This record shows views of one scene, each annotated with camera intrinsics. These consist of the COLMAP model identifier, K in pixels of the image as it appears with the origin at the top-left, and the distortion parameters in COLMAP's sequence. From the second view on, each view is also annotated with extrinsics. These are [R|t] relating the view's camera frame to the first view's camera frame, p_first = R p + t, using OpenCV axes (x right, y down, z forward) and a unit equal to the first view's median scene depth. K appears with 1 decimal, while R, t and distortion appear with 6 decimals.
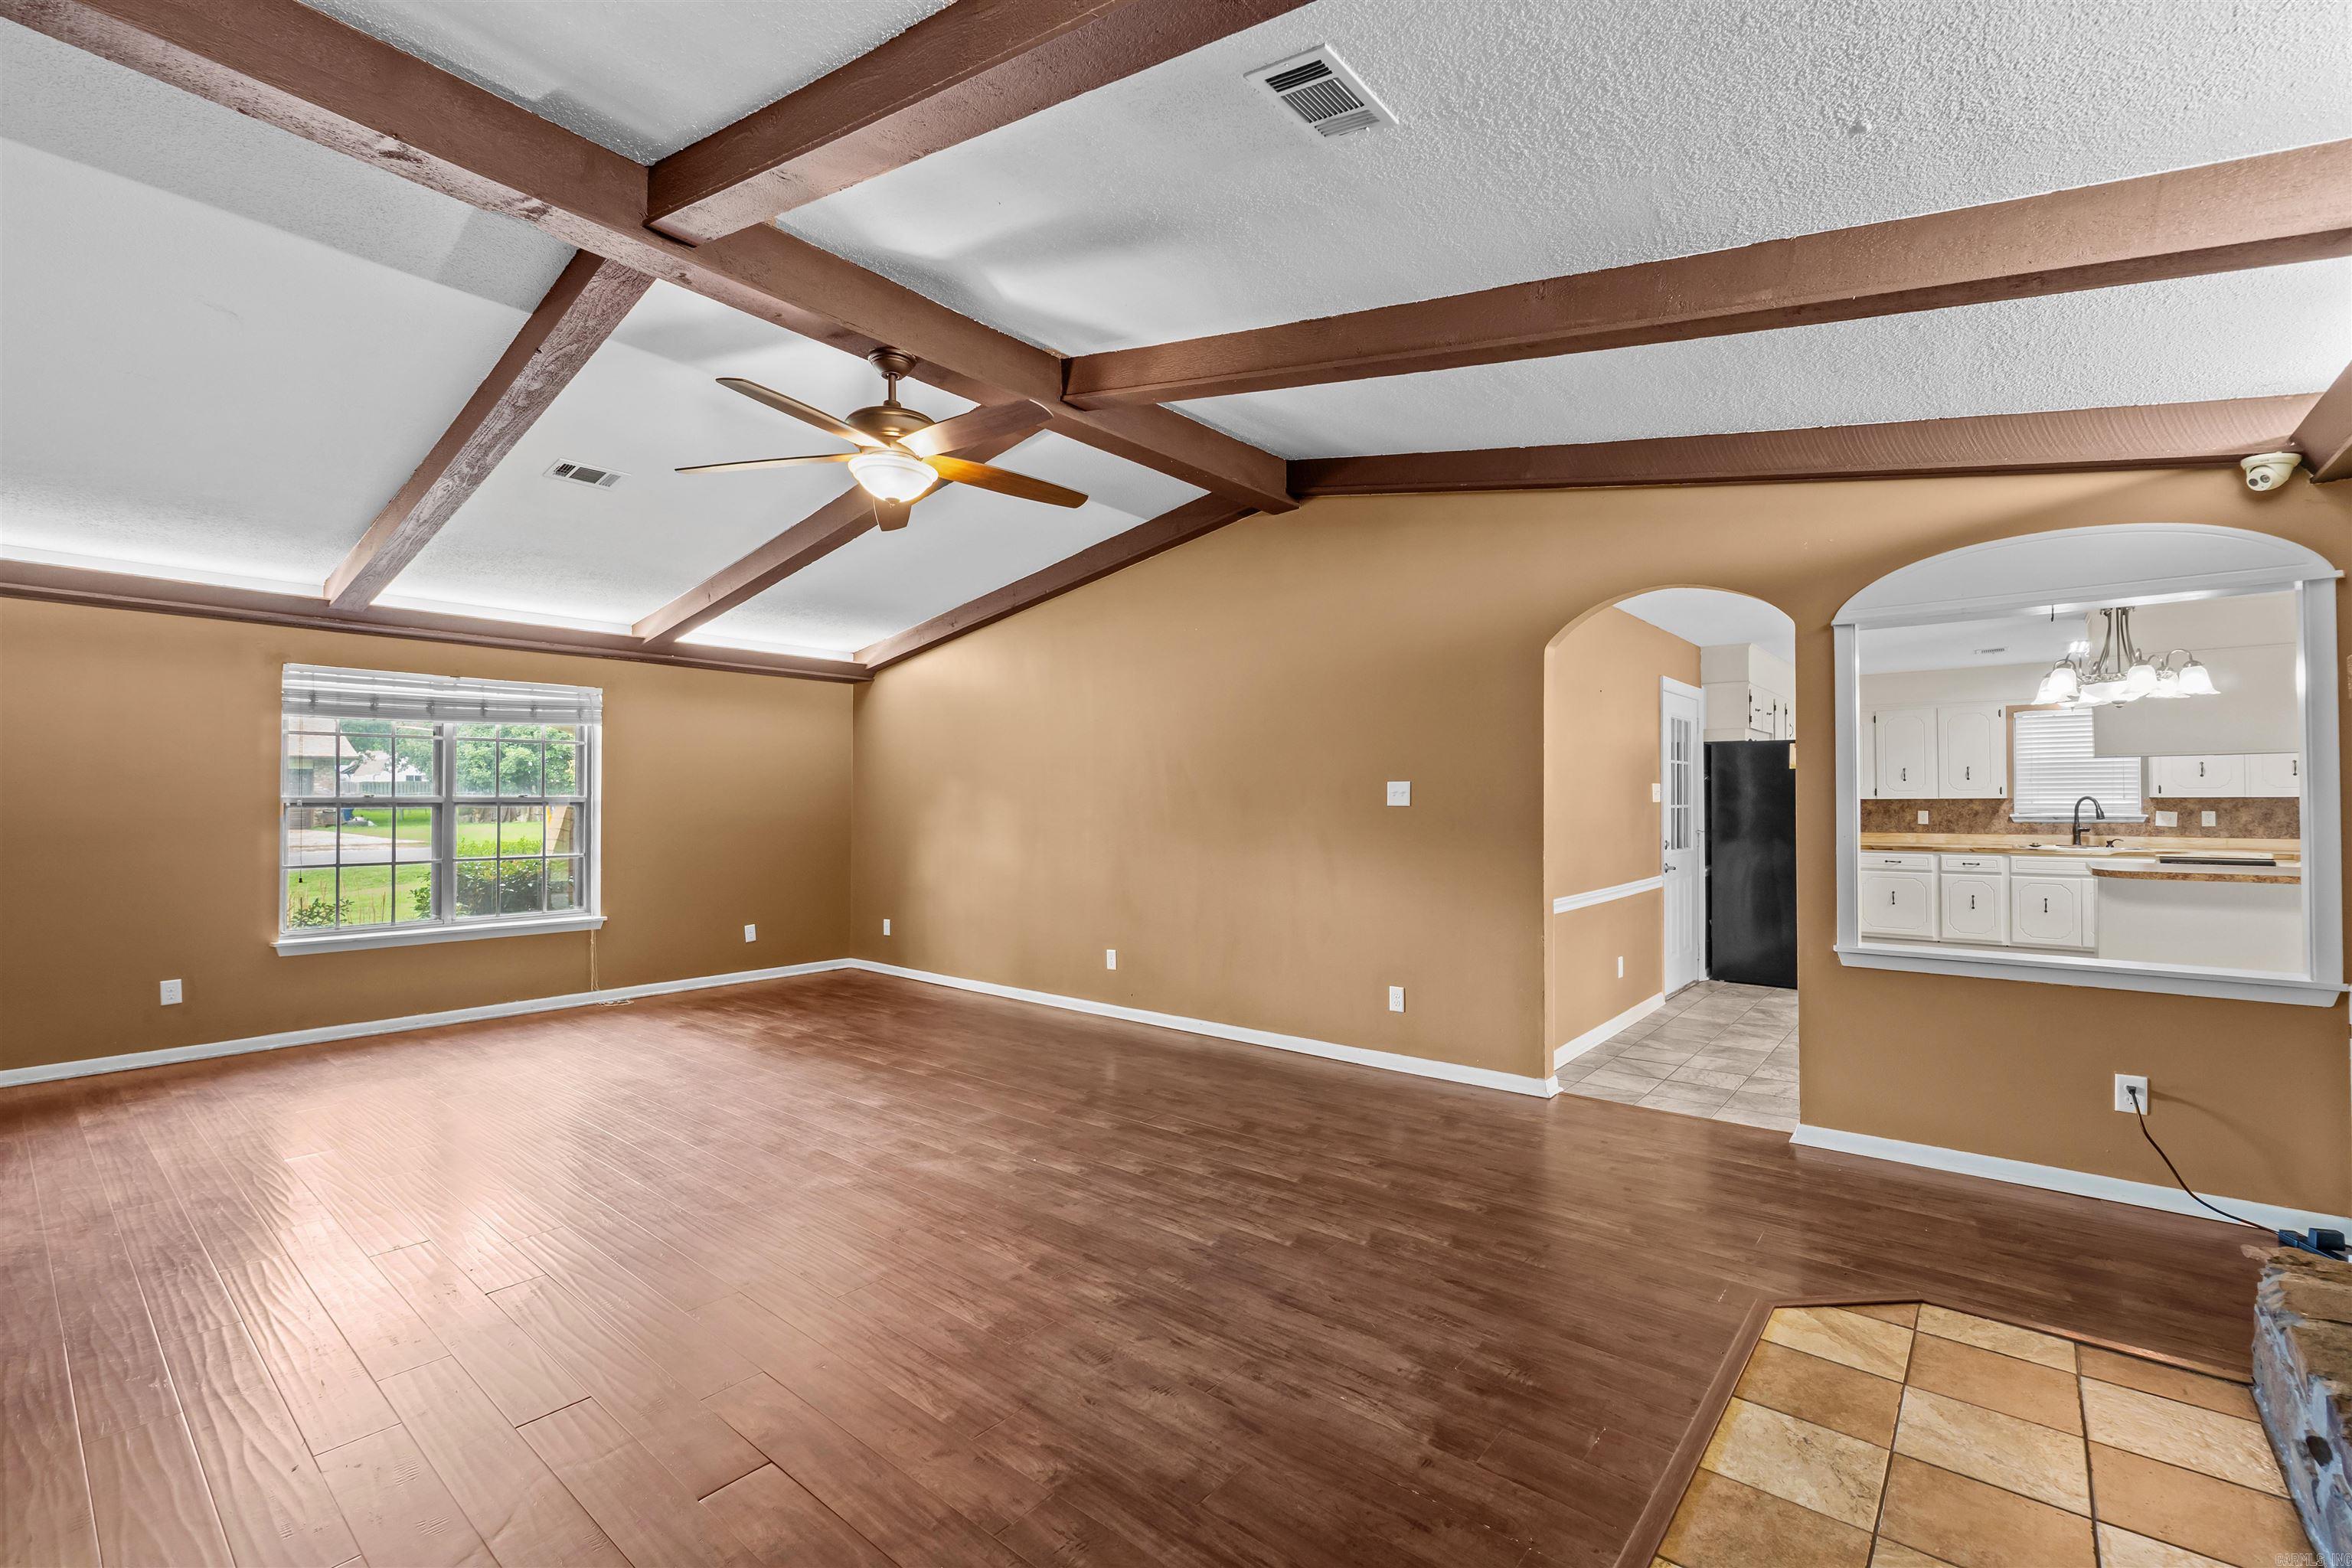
lens RADIAL K [[1014.8, 0, 1176.0], [0, 1014.8, 784.0], [0, 0, 1]] dist [-0.002550, 0.000373]
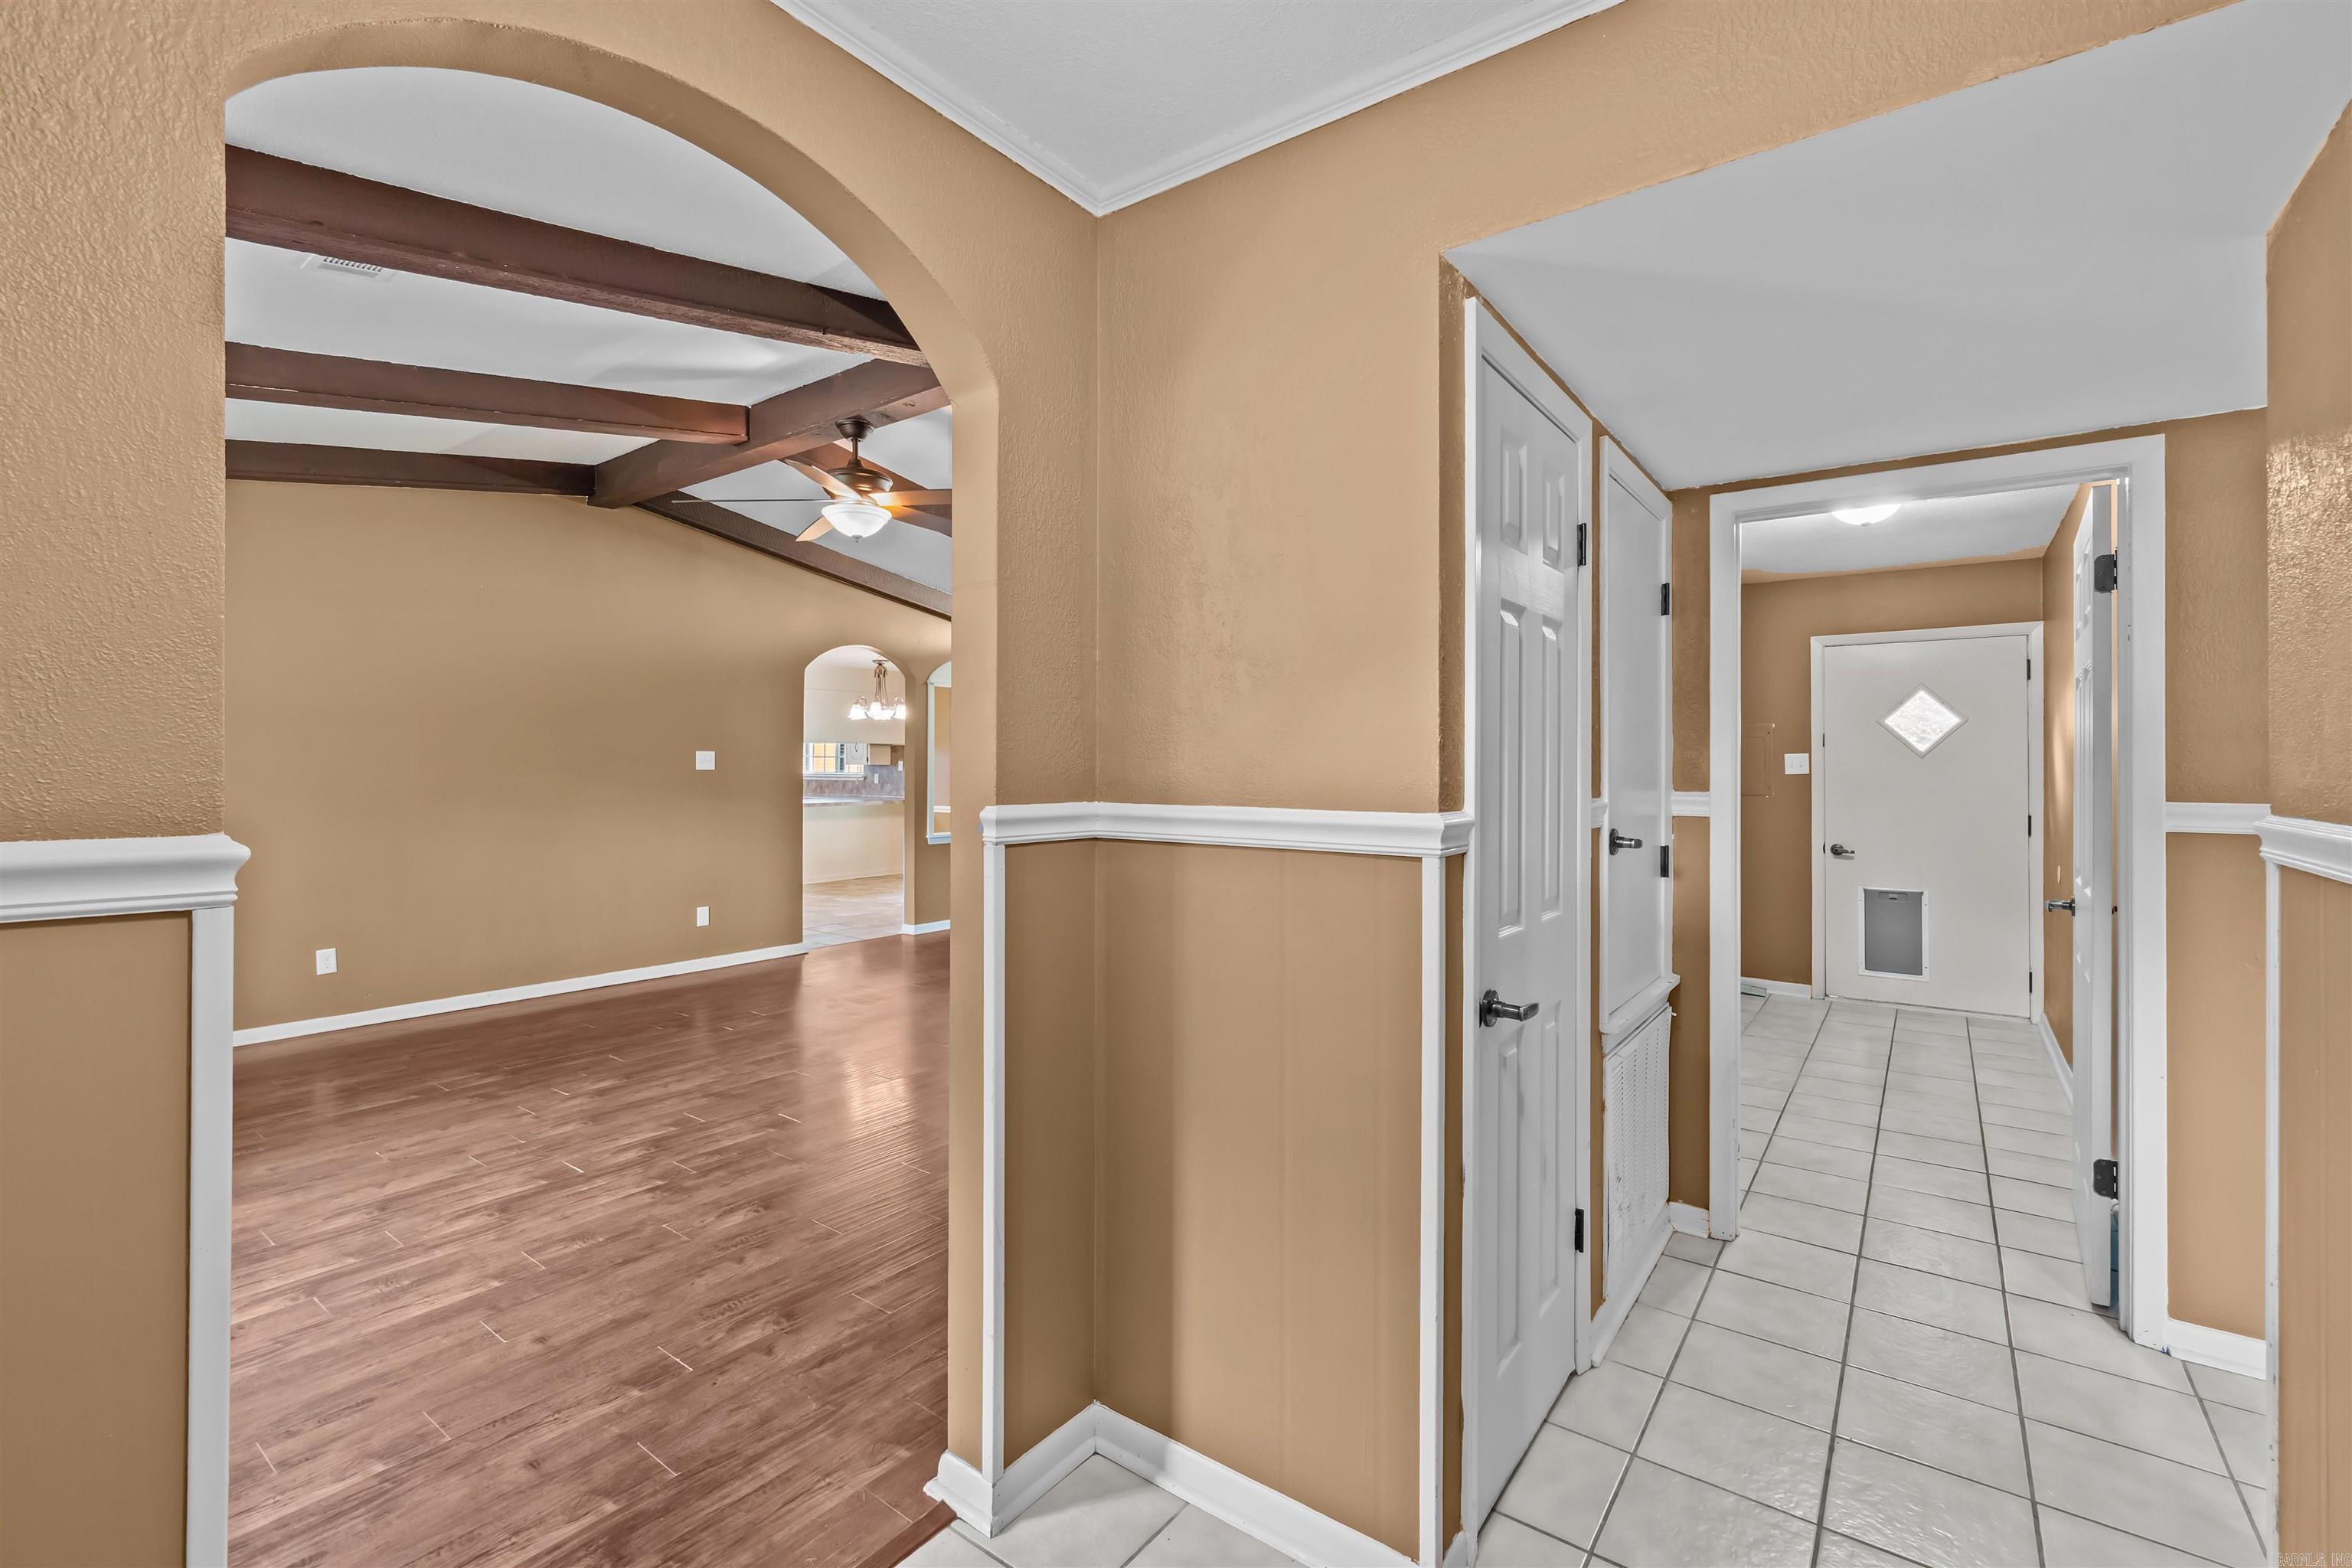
lens RADIAL K [[1013.8, 0, 1169.6], [0, 1013.8, 762.3], [0, 0, 1]] dist [0.001382, 0.000403]
pose [[-0.046833, 0.003779, 0.998896, -1.131789], [-0.019595, 0.999797, -0.004702, 0.005968], [-0.998710, -0.019794, -0.046750, 0.461068]]
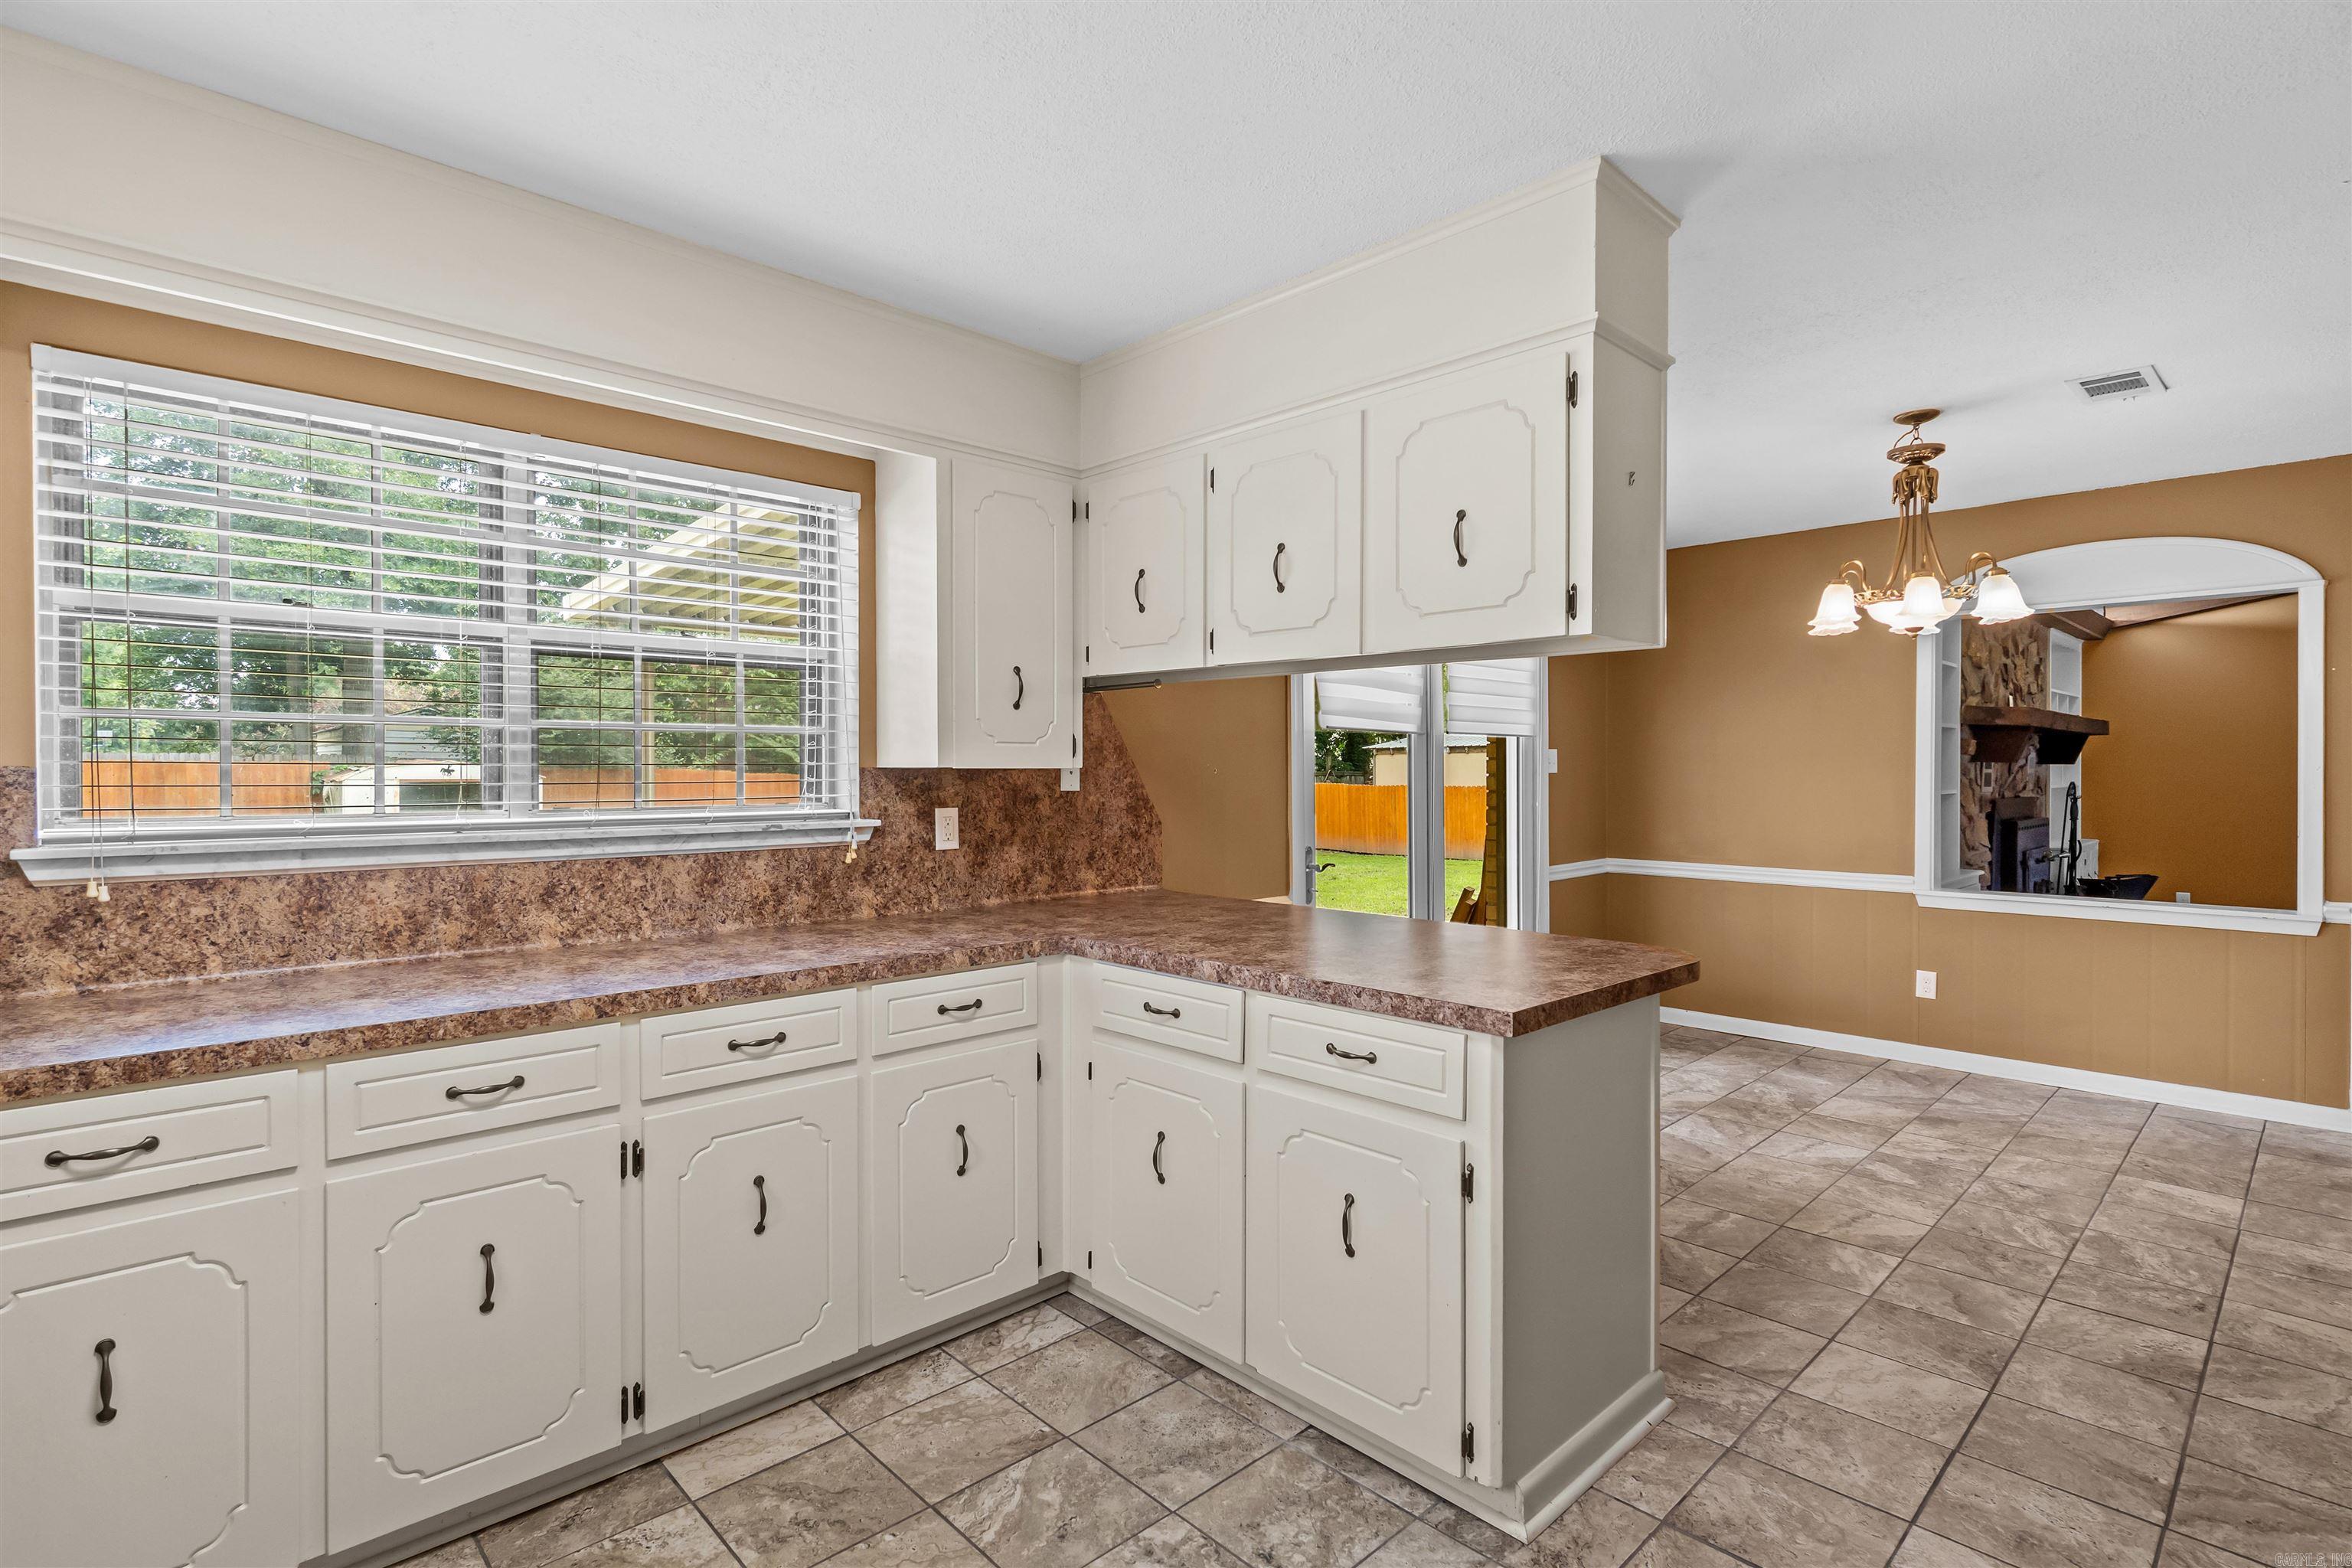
lens RADIAL K [[1128.8, 0, 1168.1], [0, 1128.8, 784.2], [0, 0, 1]] dist [-0.001235, 0.000154]
pose [[-0.992660, 0.002084, 0.120917, 1.267067], [0.001932, 0.999997, -0.001372, 0.024318], [-0.120920, -0.001128, -0.992662, 1.724538]]
